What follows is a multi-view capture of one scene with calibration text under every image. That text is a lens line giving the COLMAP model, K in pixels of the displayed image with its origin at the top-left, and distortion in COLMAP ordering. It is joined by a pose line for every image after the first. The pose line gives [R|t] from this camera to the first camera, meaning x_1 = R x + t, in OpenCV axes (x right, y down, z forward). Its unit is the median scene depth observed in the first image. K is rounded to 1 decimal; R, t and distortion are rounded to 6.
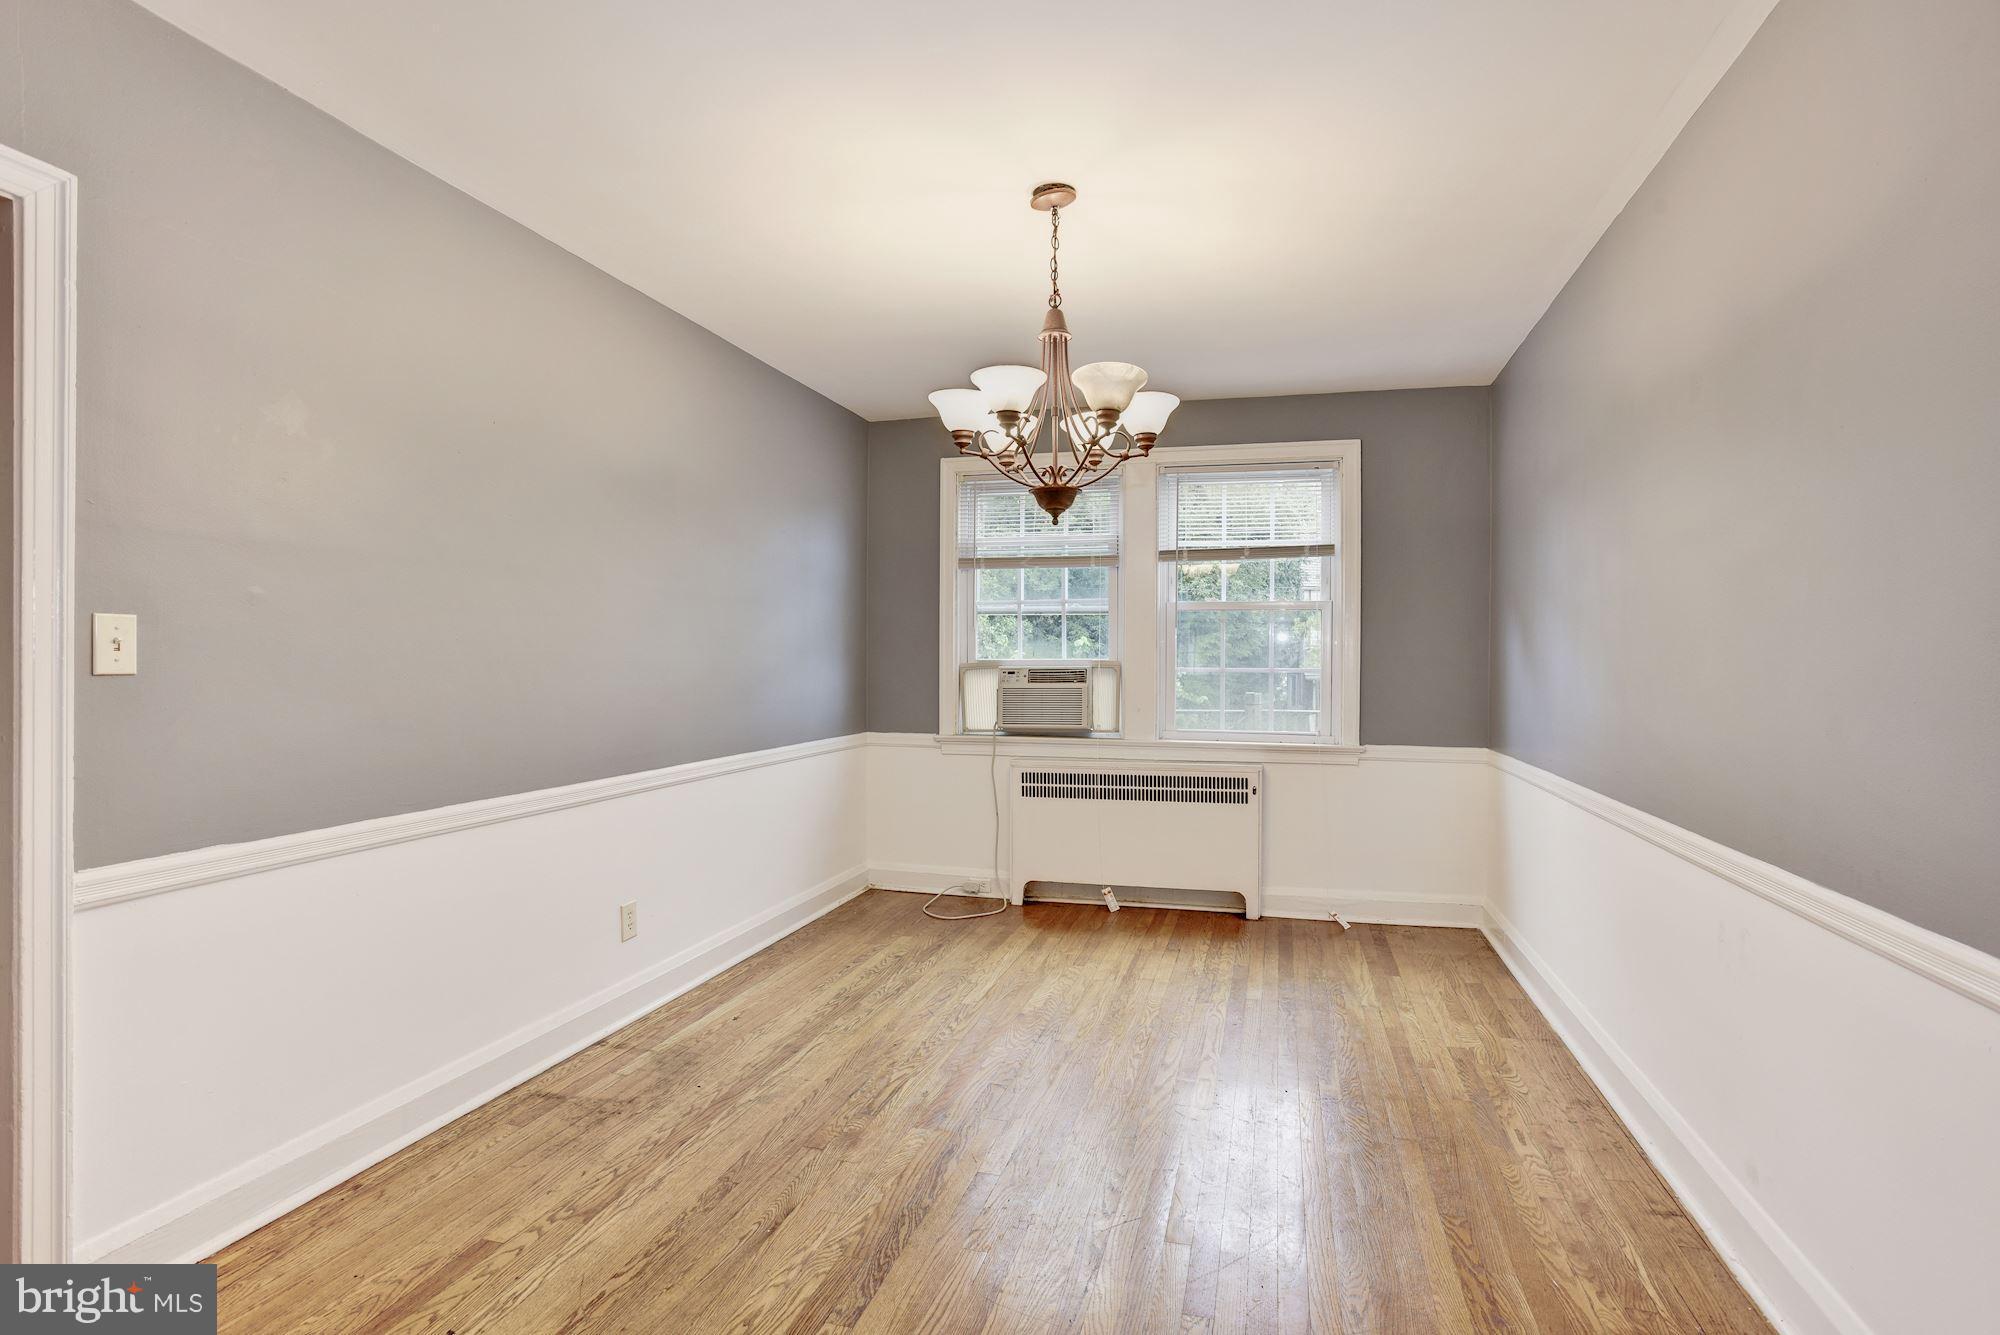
lens RADIAL K [[958.6, 0, 993.7], [0, 958.6, 661.9], [0, 0, 1]] dist [-0.045801, 0.013999]
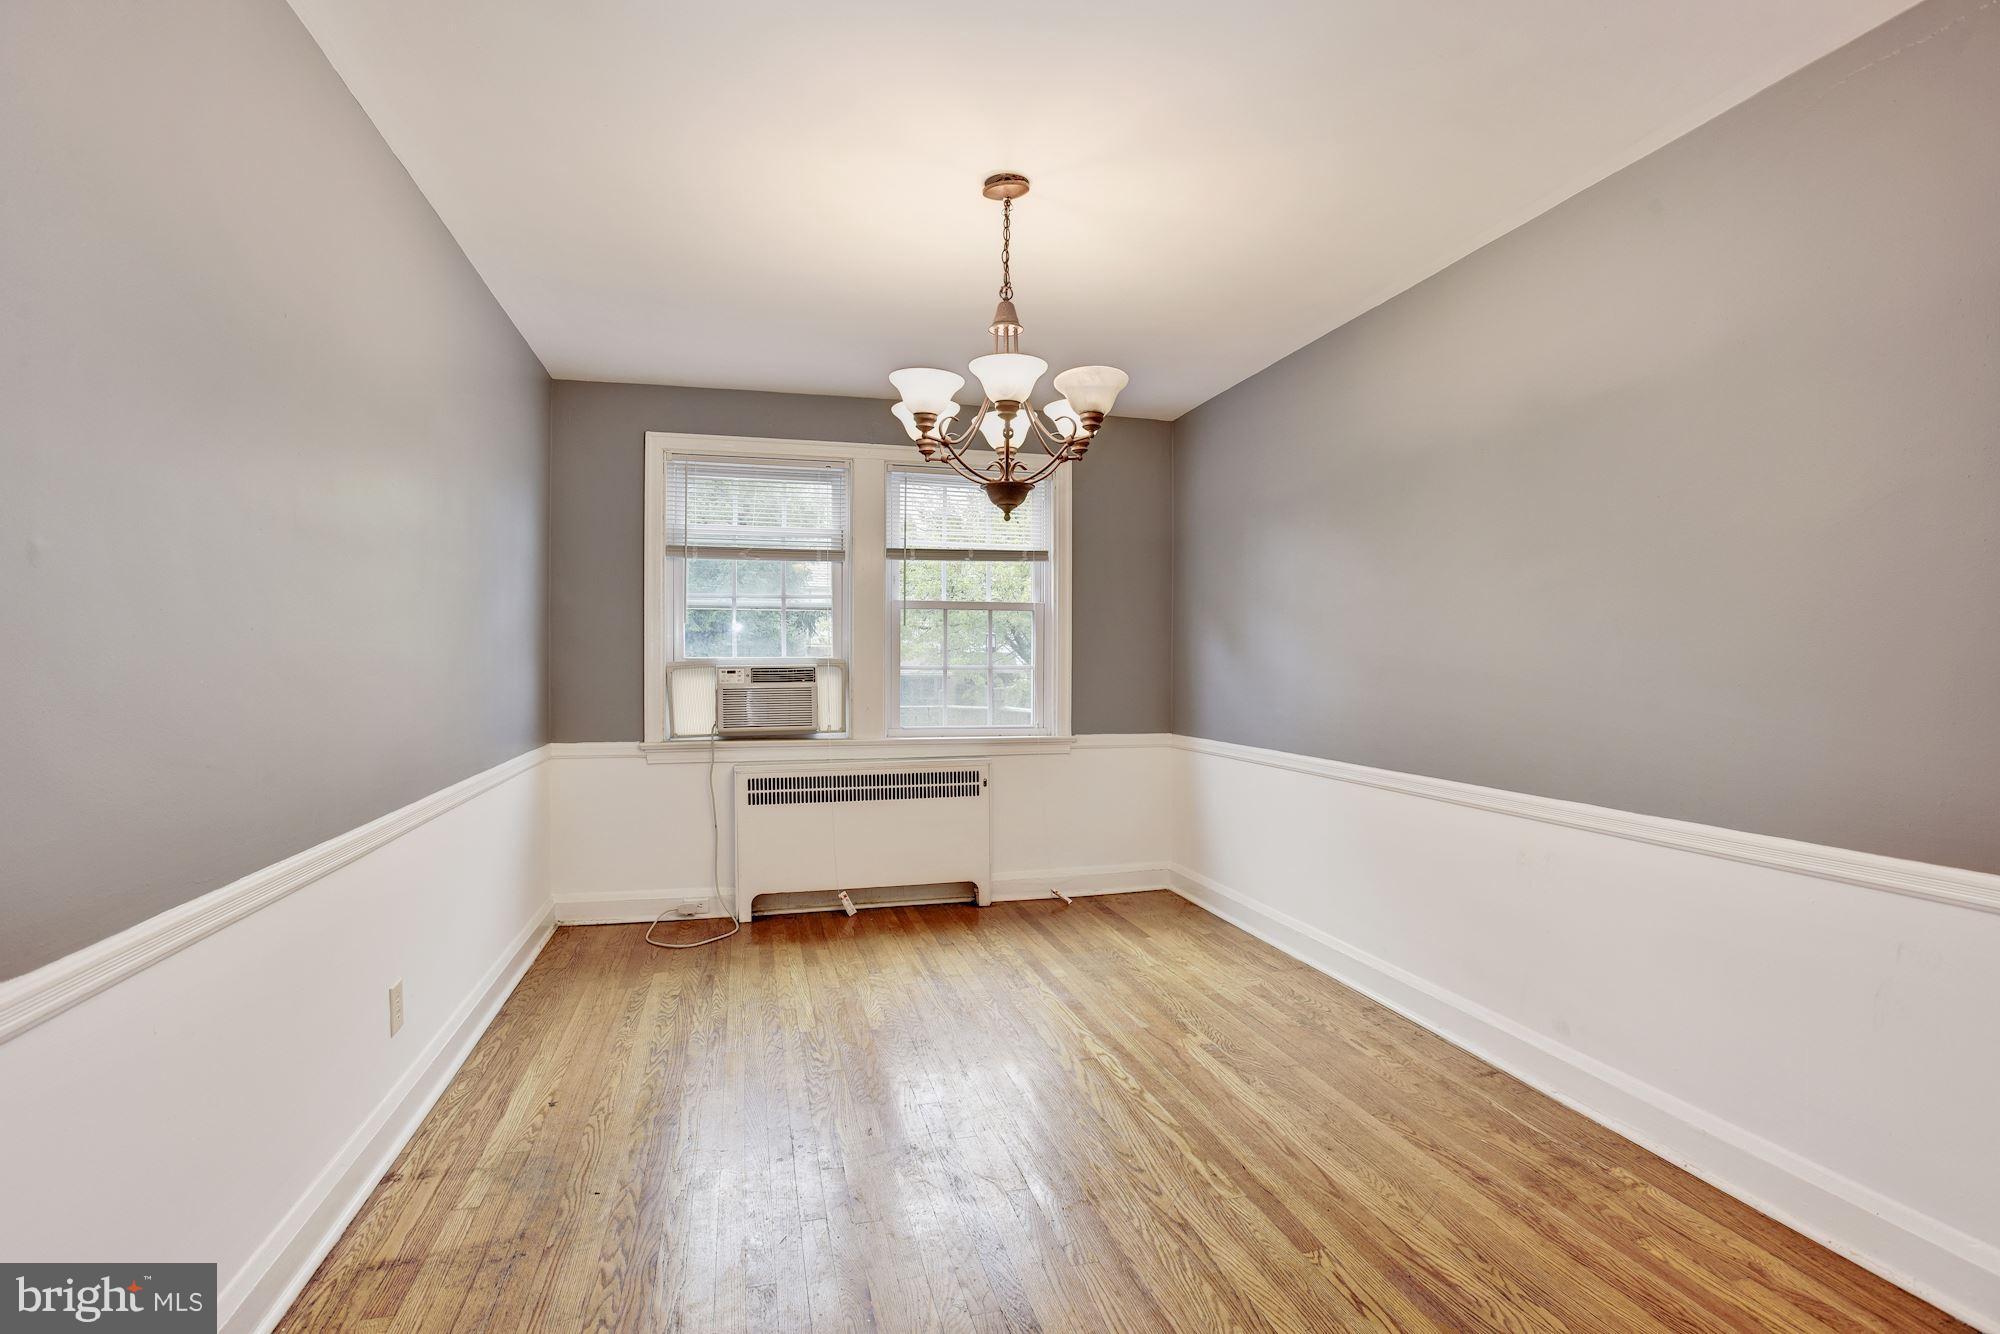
lens RADIAL K [[958.6, 0, 994.3], [0, 958.6, 661.2], [0, 0, 1]] dist [-0.045801, 0.013999]
pose [[0.862544, -0.002304, 0.505976, -0.270431], [0.001555, 0.999997, 0.001903, -0.000274], [-0.505979, -0.000855, 0.862545, 0.095476]]
